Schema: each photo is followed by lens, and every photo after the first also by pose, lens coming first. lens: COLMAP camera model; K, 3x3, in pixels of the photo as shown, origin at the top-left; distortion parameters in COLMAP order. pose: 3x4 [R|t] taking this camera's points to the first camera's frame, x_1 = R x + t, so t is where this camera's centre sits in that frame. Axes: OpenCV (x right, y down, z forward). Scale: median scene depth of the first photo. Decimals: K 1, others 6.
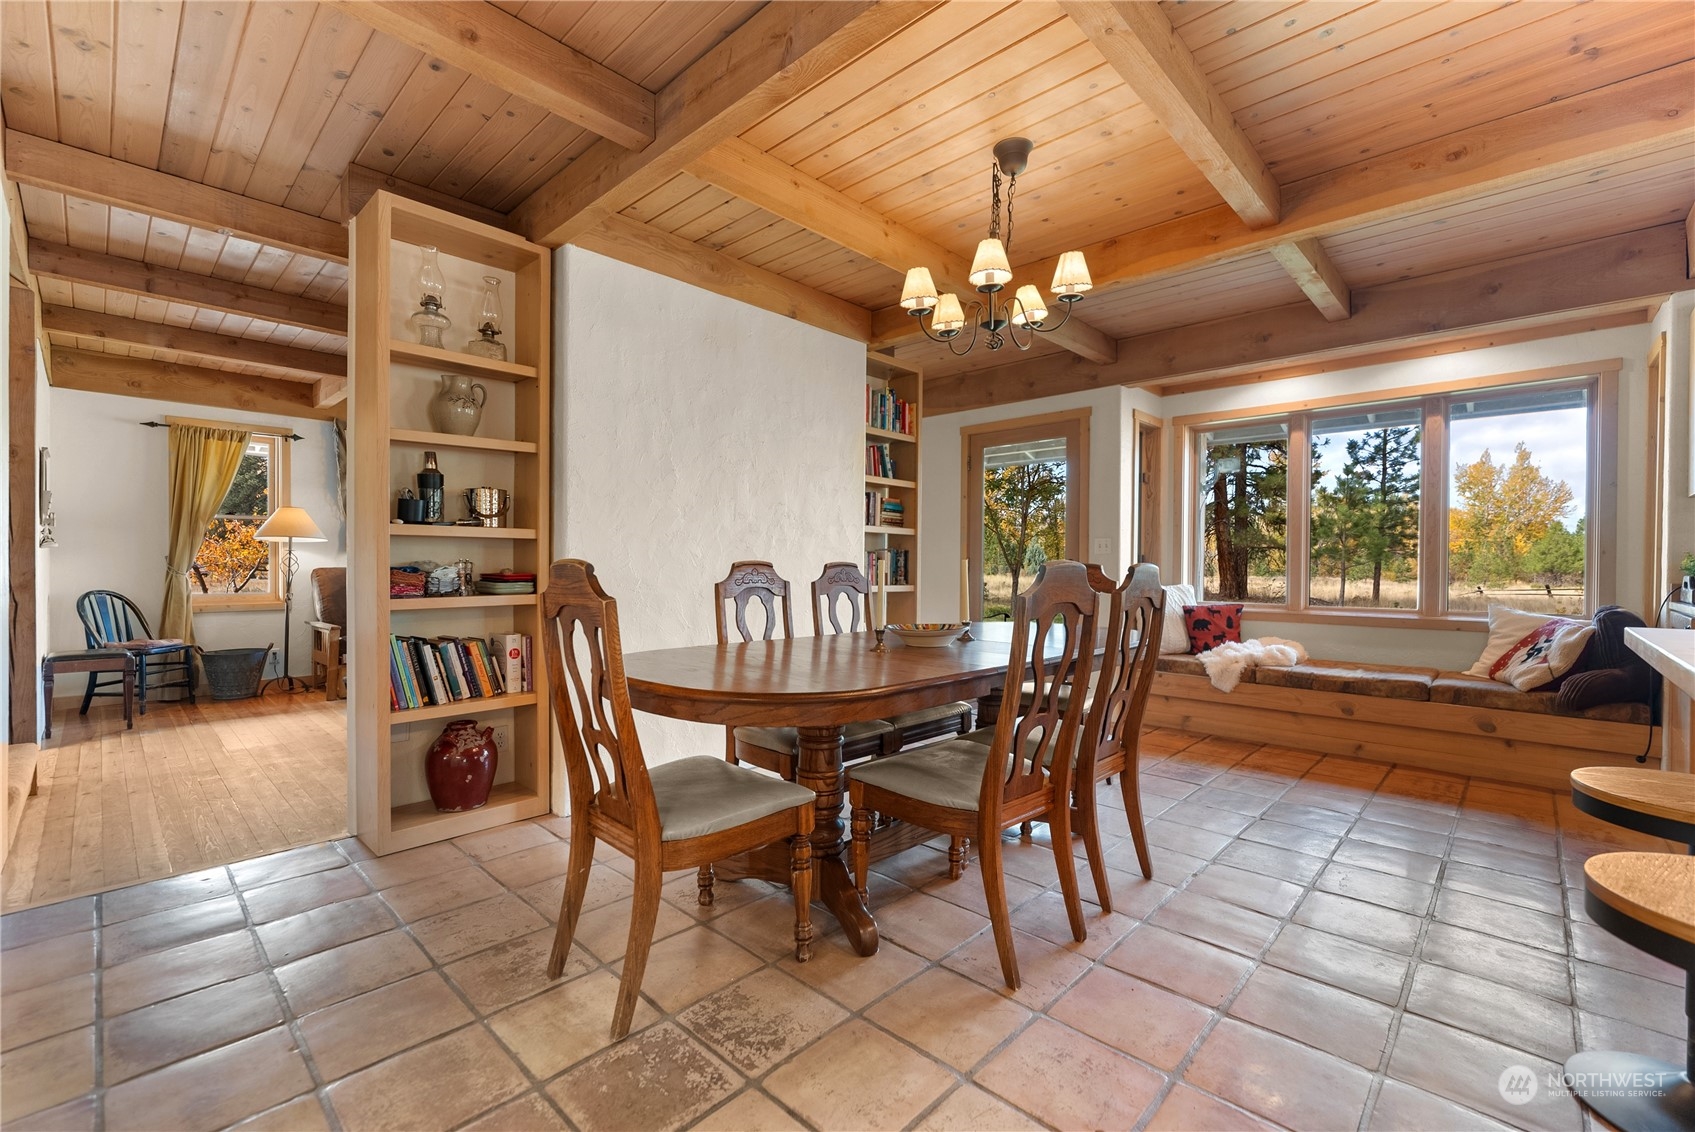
lens RADIAL K [[721.7, 0, 856.6], [0, 721.7, 571.7], [0, 0, 1]] dist [-0.000737, 0.000422]
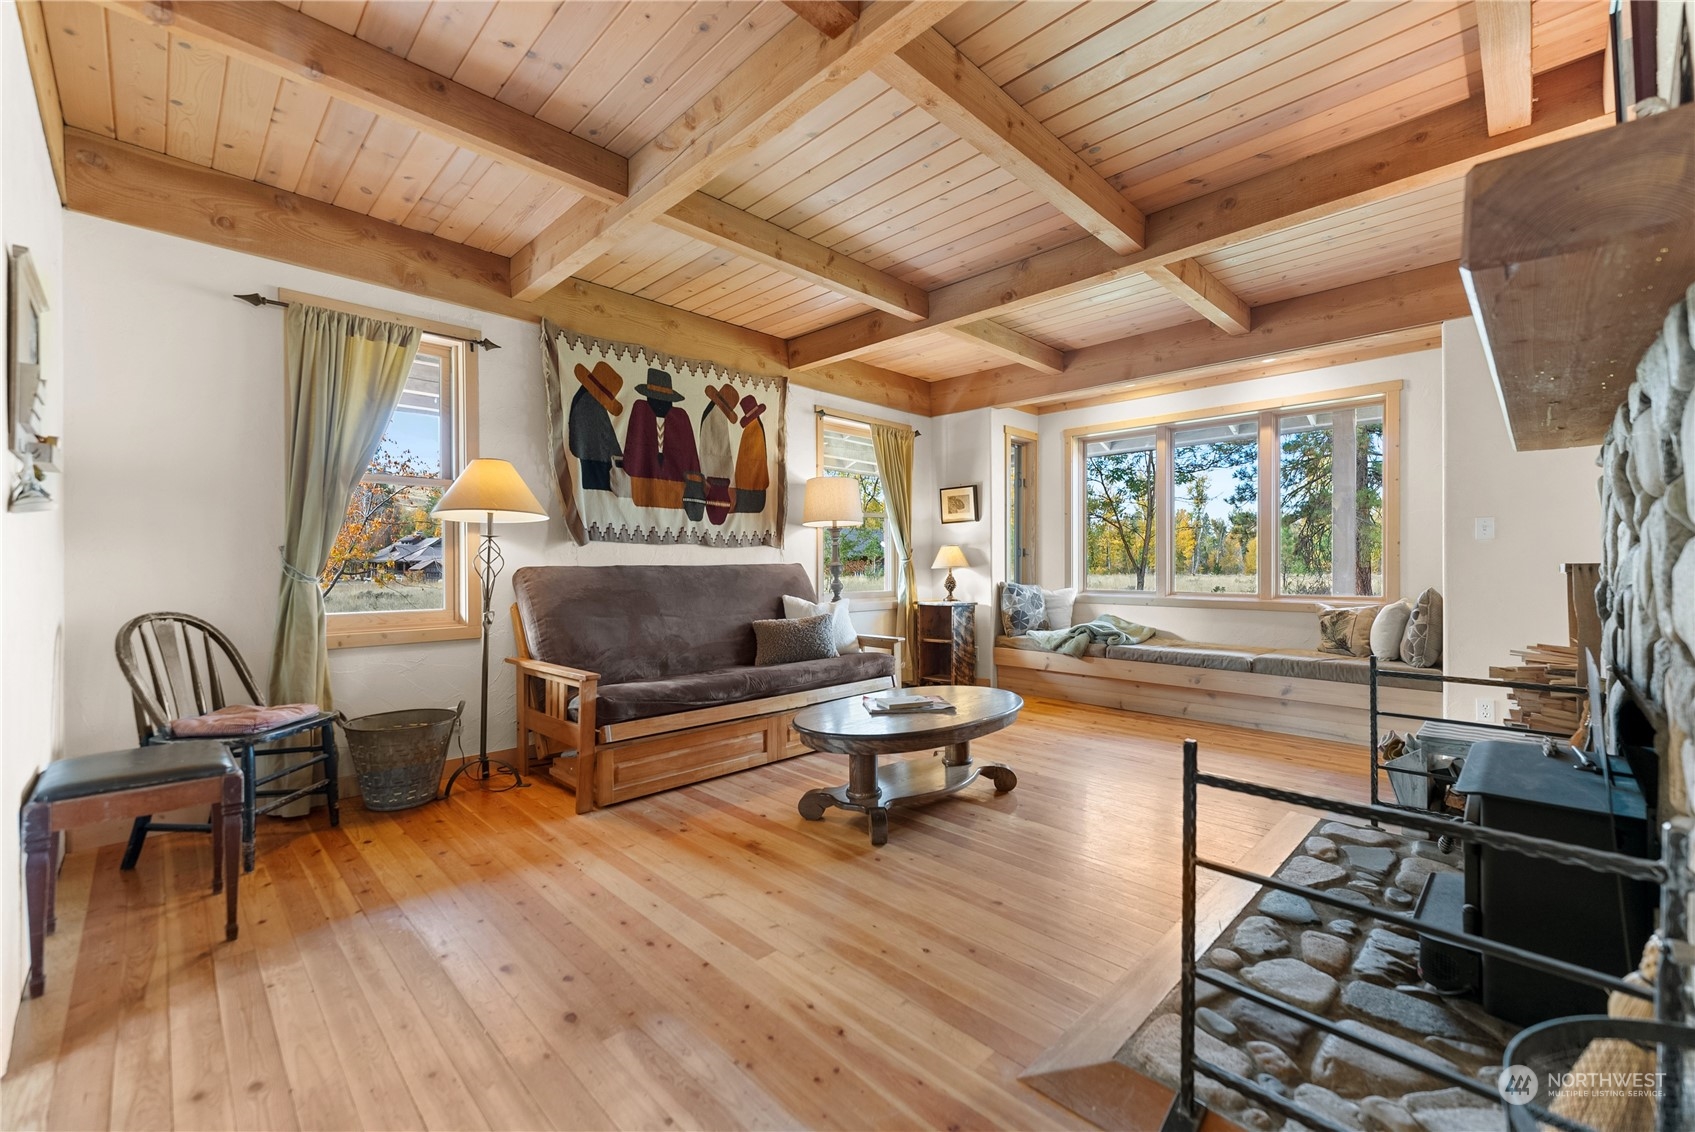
lens RADIAL K [[721.7, 0, 892.2], [0, 721.7, 563.3], [0, 0, 1]] dist [-0.000737, 0.000422]
pose [[0.999876, -0.004406, -0.015136, -0.538625], [0.004412, 0.999990, 0.000398, -0.008062], [0.015134, -0.000465, 0.999885, 0.511202]]
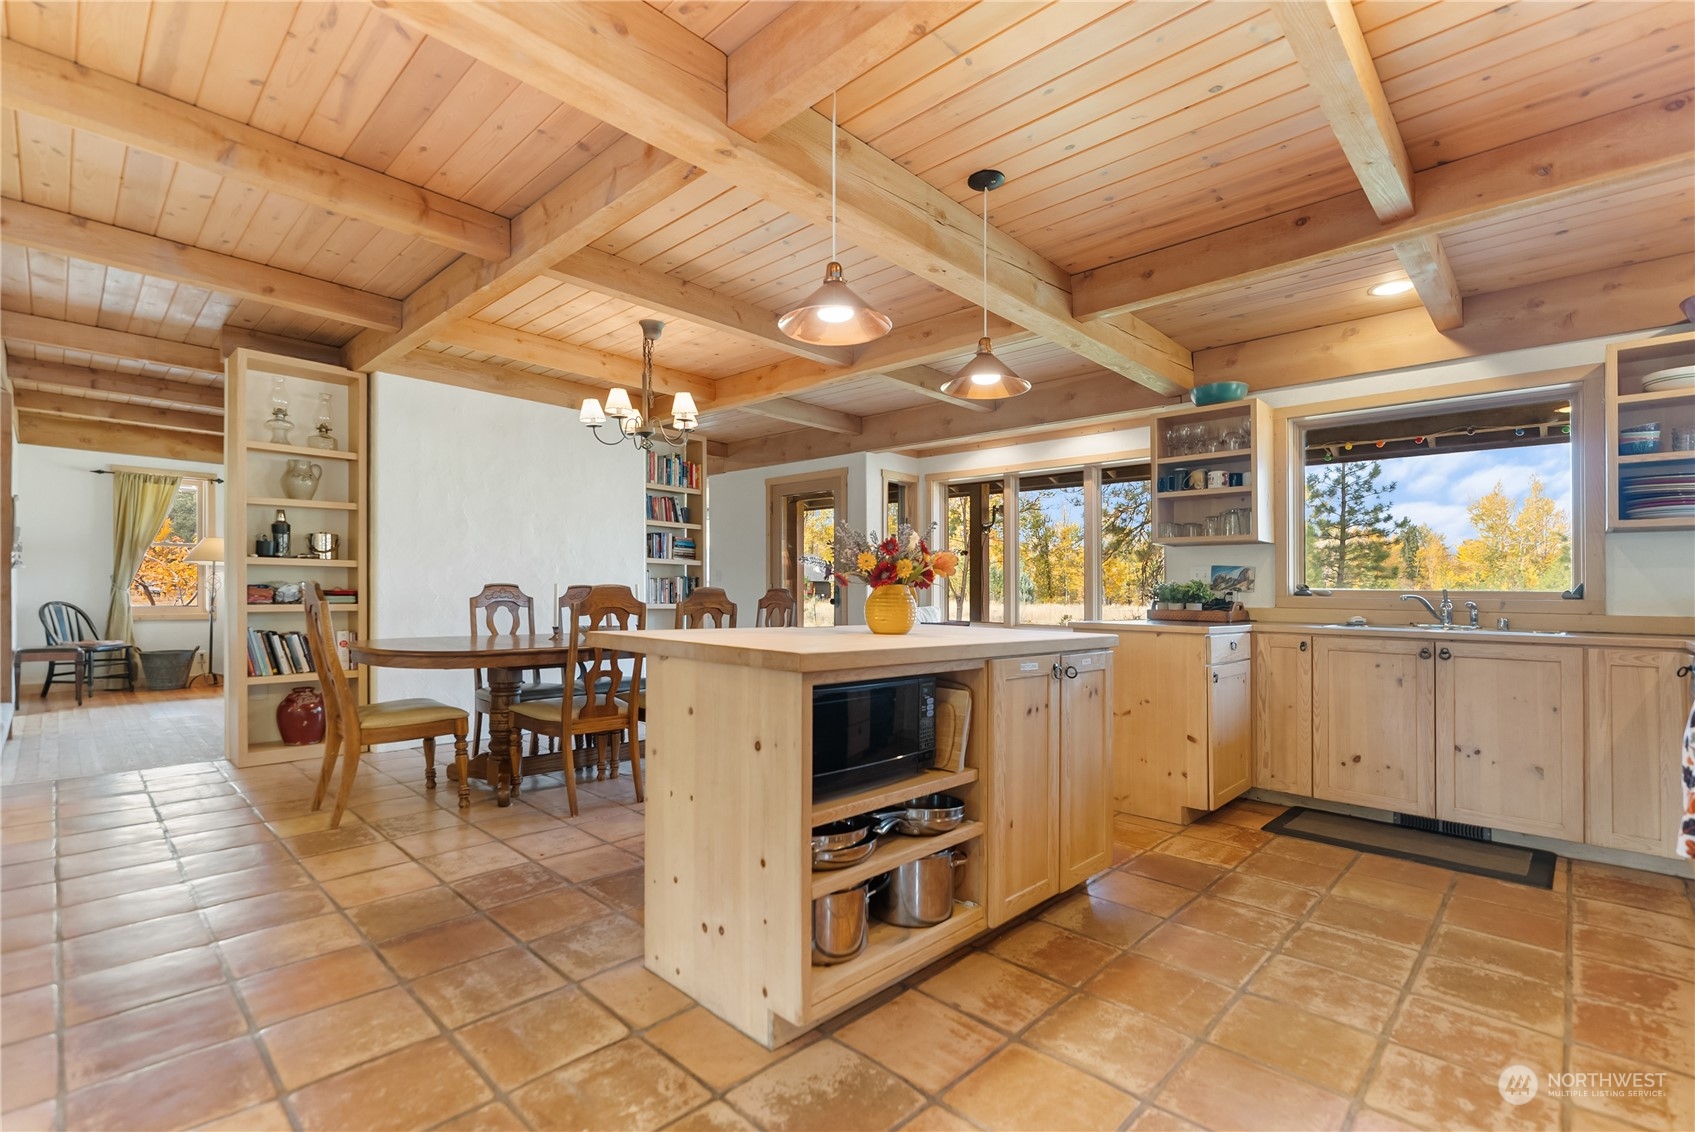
lens RADIAL K [[728.5, 0, 855.3], [0, 728.5, 603.1], [0, 0, 1]] dist [0.008260, -0.001553]
pose [[0.999783, 0.009890, 0.018355, 0.360544], [-0.010012, 0.999928, 0.006575, 0.005526], [-0.018289, -0.006757, 0.999810, -0.344820]]
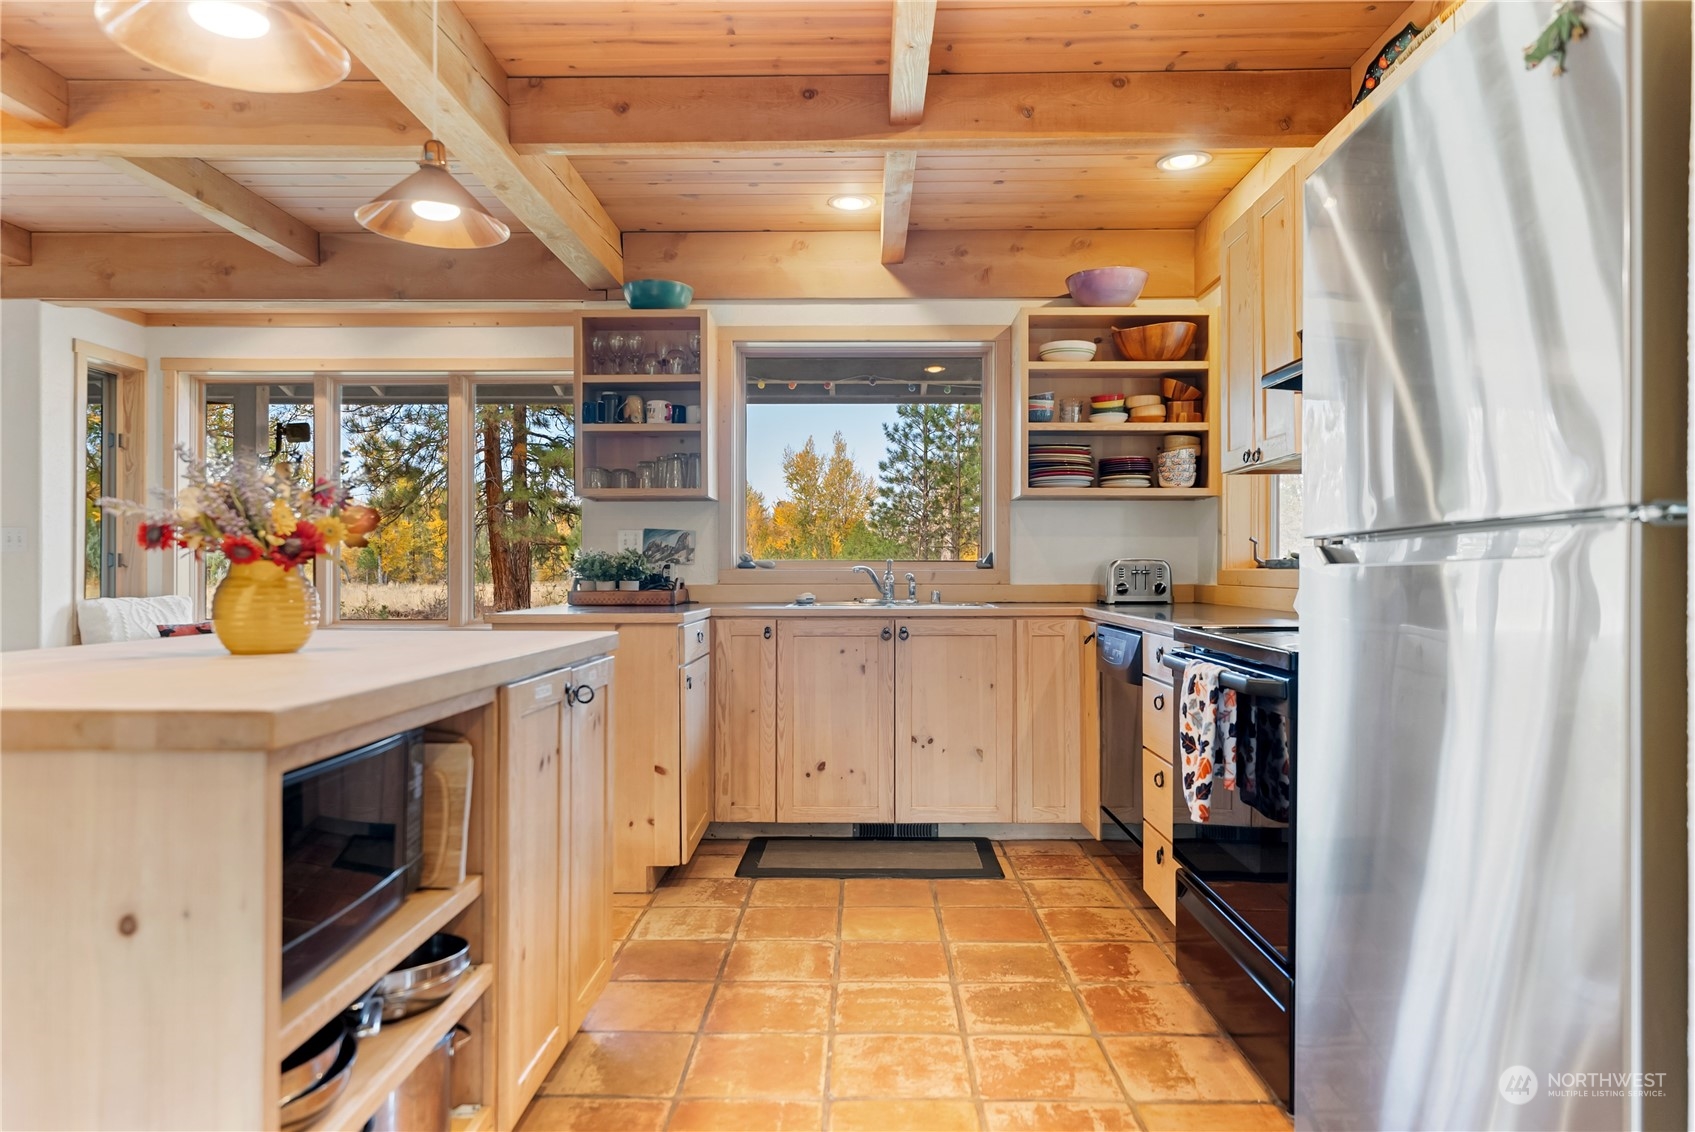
lens RADIAL K [[1069.9, 0, 817.6], [0, 1069.9, 570.8], [0, 0, 1]] dist [0.005751, 0.001636]
pose [[0.742215, -0.004875, 0.670144, 0.272378], [0.009129, 0.999954, -0.002837, 0.002454], [-0.670099, 0.008224, 0.742226, -0.261676]]
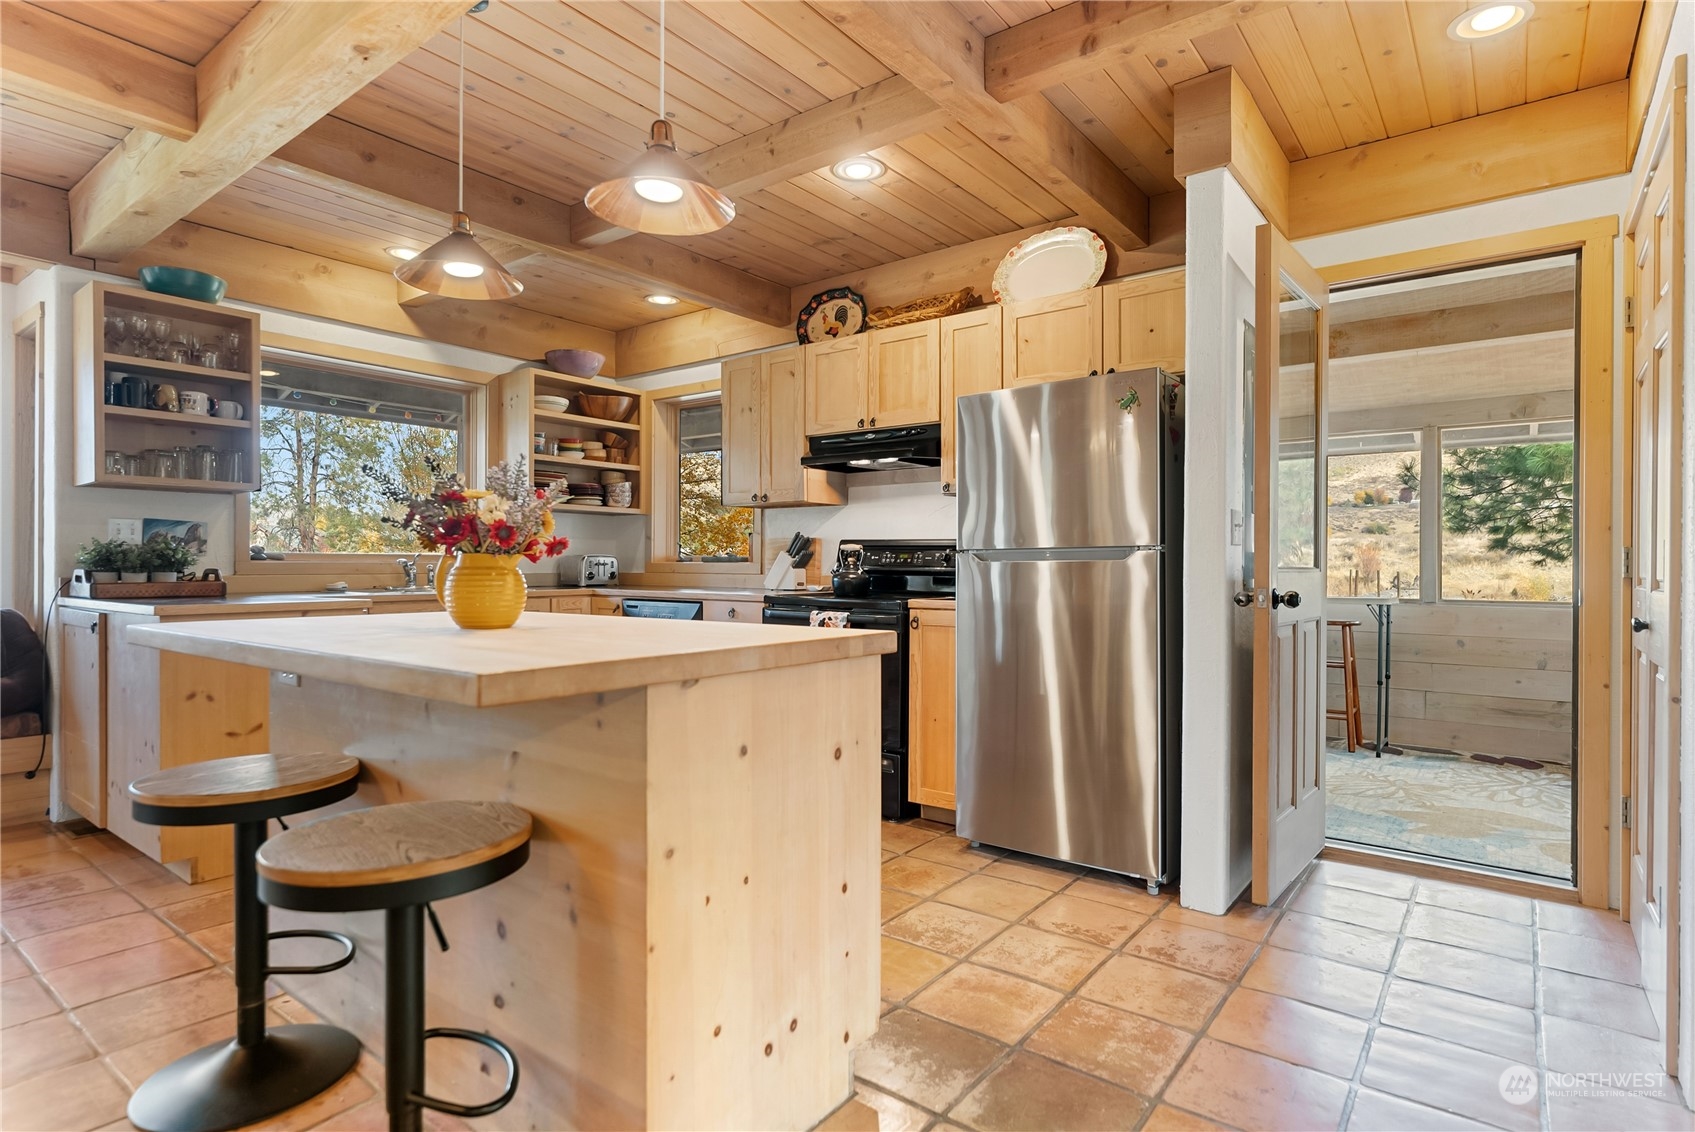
lens RADIAL K [[873.2, 0, 859.5], [0, 873.2, 563.6], [0, 0, 1]] dist [-0.006652, 0.000240]
pose [[-0.102281, -0.003579, 0.994749, -0.064520], [0.004515, 0.999982, 0.004062, -0.001007], [-0.994745, 0.004907, -0.102263, 0.069825]]
